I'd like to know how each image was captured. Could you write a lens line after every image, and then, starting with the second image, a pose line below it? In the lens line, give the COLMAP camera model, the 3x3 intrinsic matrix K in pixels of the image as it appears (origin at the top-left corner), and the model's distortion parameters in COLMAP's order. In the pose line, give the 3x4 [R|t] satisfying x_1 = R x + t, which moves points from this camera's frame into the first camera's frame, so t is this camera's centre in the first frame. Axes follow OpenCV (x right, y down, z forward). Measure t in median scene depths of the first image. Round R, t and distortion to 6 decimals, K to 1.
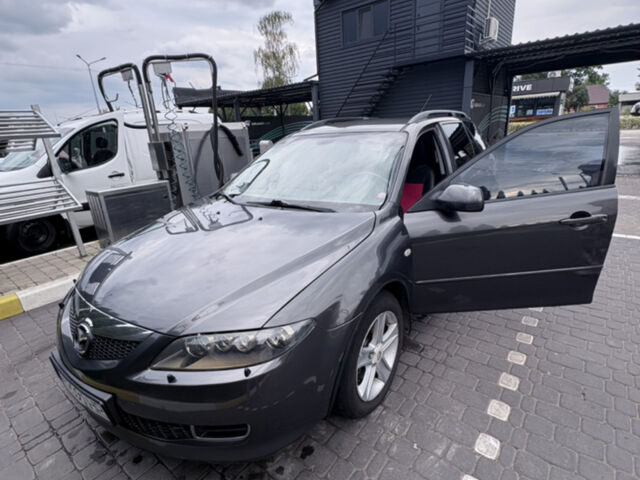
lens RADIAL K [[338.9, 0, 322.3], [0, 338.9, 240.2], [0, 0, 1]] dist [-0.000263, 0.003438]
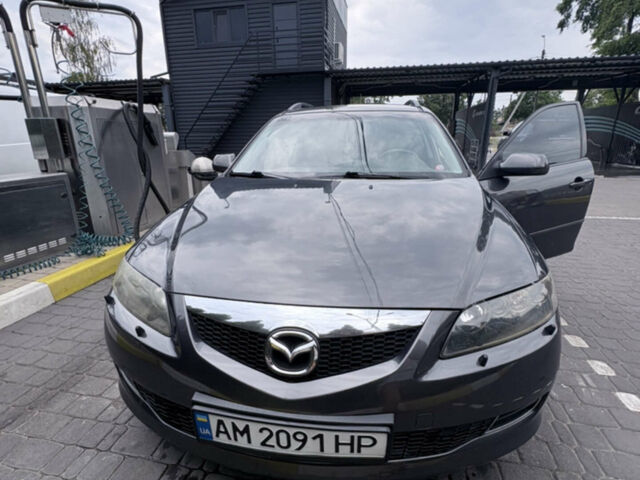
lens RADIAL K [[338.9, 0, 321.3], [0, 338.9, 240.3], [0, 0, 1]] dist [-0.000263, 0.003438]
pose [[0.890784, -0.086851, 0.446050, -0.113032], [0.103715, 0.994516, -0.013480, 0.011379], [-0.442433, 0.058269, 0.894906, 0.047083]]
